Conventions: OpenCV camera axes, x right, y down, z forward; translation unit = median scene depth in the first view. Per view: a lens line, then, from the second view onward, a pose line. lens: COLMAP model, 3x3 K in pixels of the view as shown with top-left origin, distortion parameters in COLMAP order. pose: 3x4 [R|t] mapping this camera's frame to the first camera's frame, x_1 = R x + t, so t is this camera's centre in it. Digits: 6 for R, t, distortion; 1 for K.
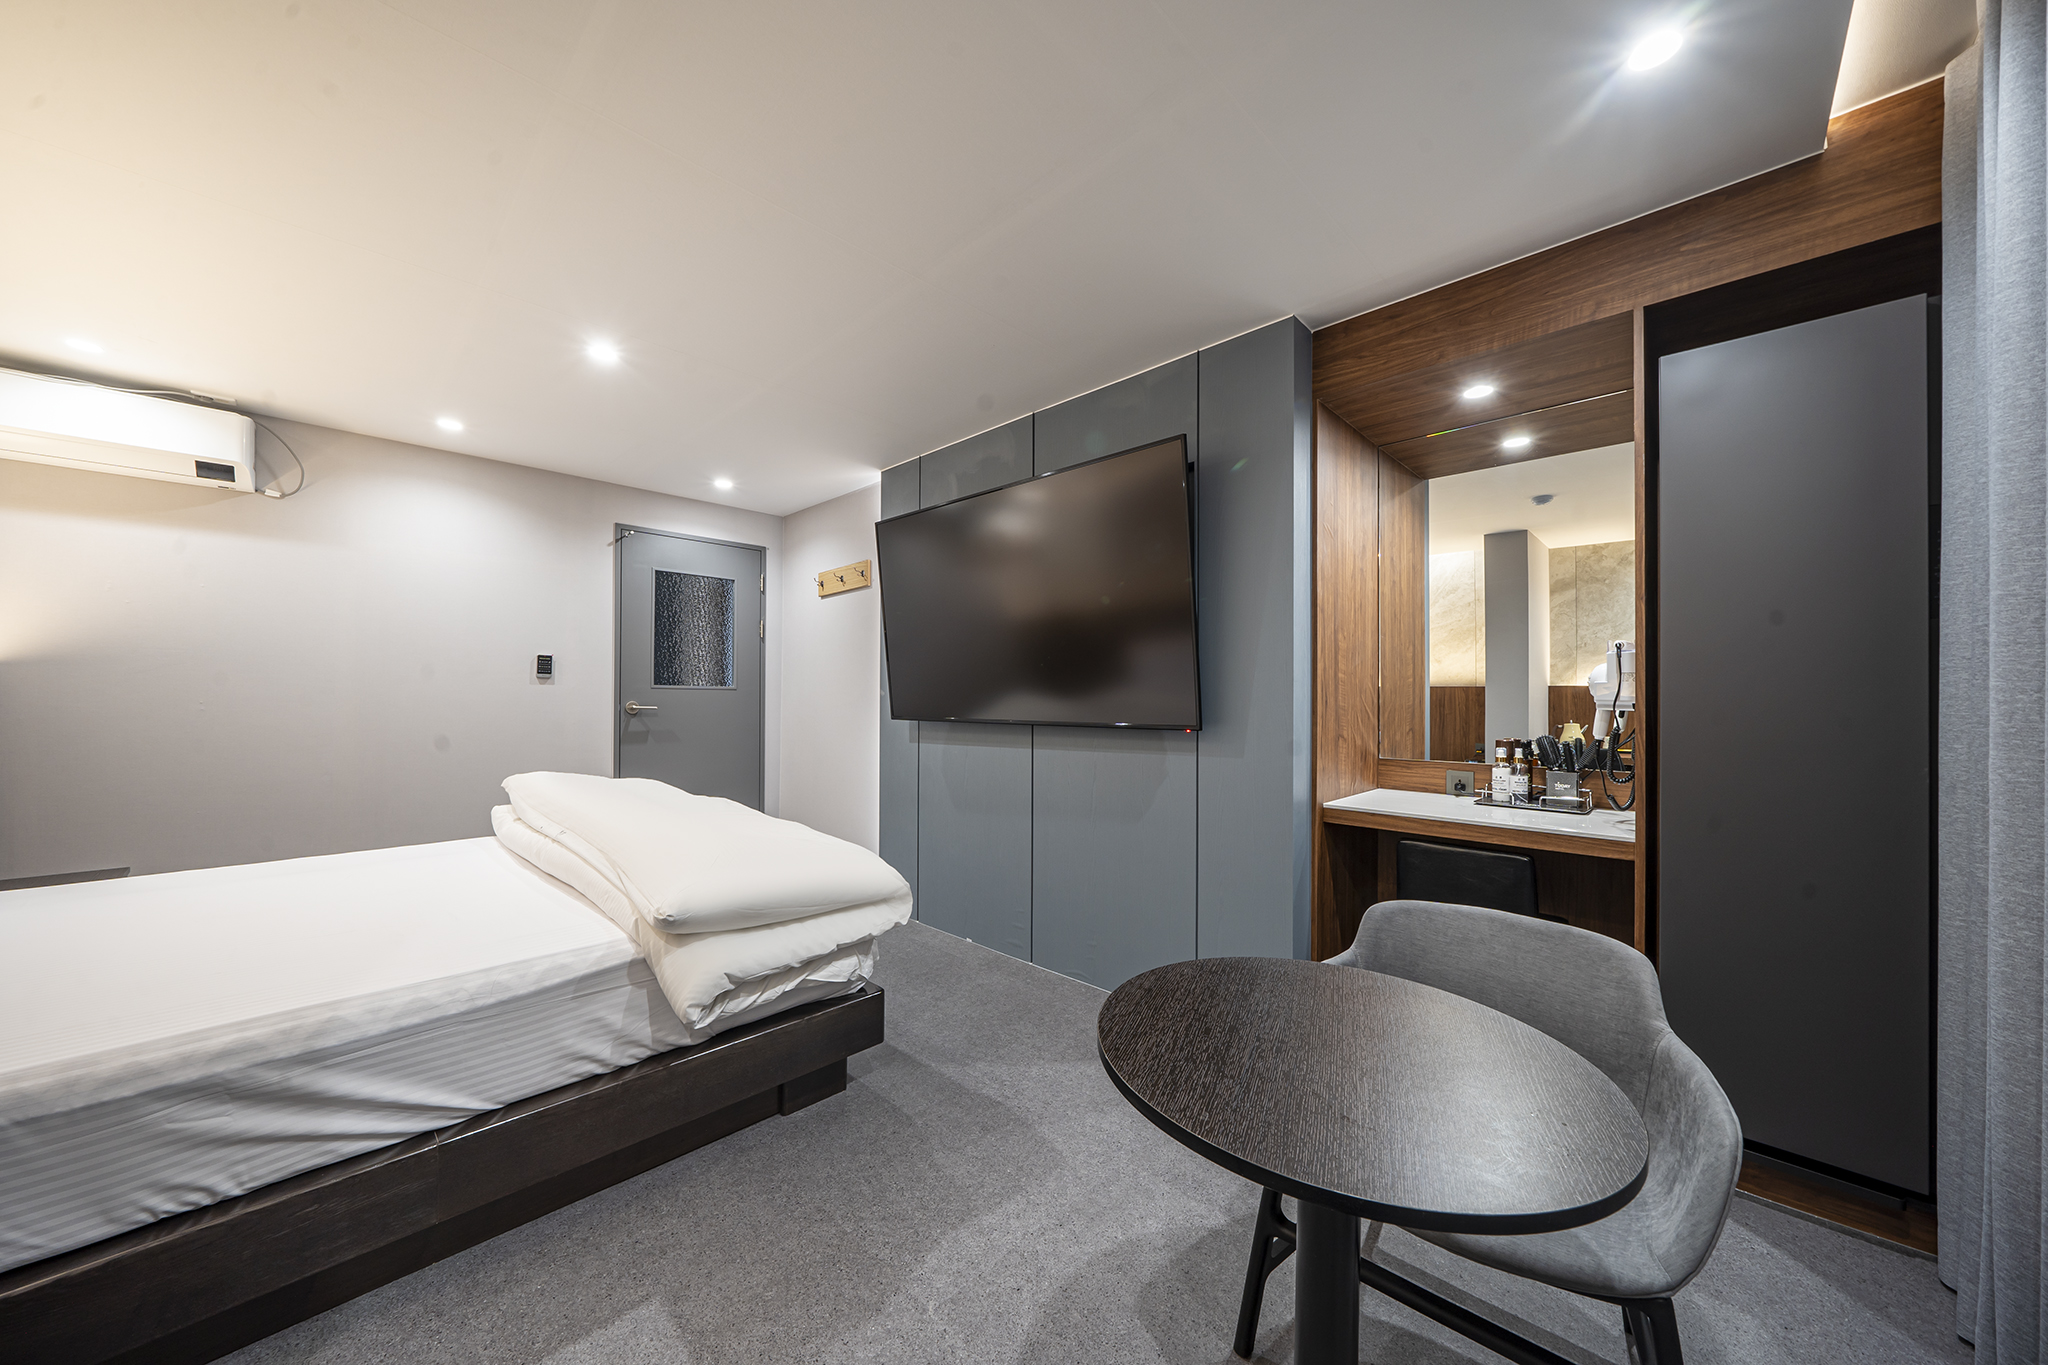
lens RADIAL K [[702.5, 0, 1024.0], [0, 702.5, 682.5], [0, 0, 1]] dist [-0.000273, -0.000035]
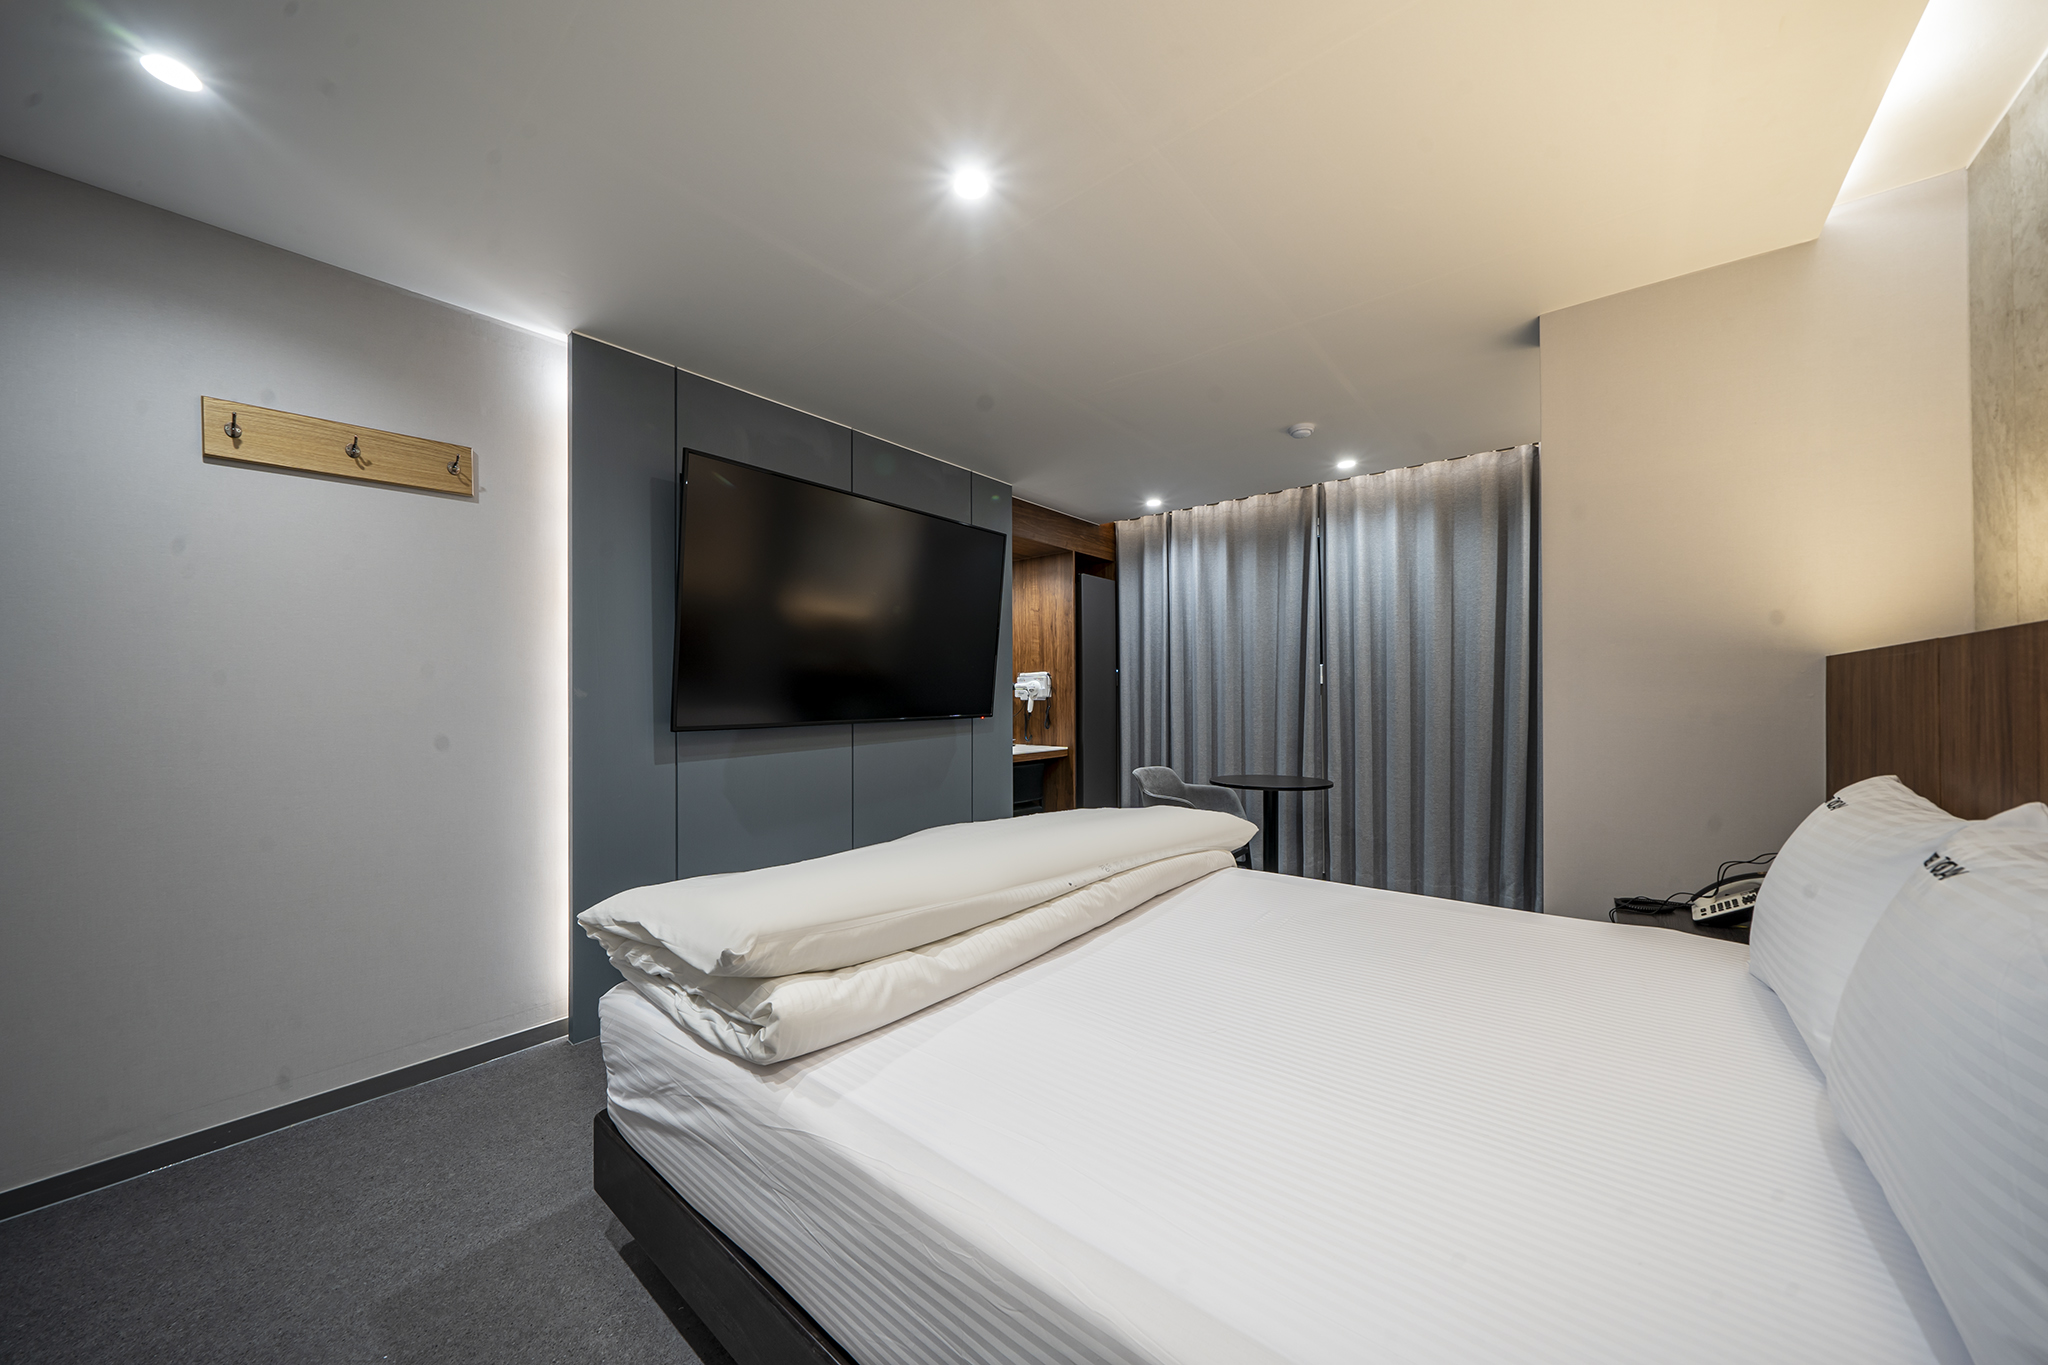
lens RADIAL K [[702.5, 0, 1024.0], [0, 702.5, 682.5], [0, 0, 1]] dist [-0.000273, -0.000035]
pose [[-0.078627, 0.023084, 0.996637, -1.072744], [-0.005637, 0.999706, -0.023600, 0.022323], [-0.996888, -0.007474, -0.078474, 0.836656]]
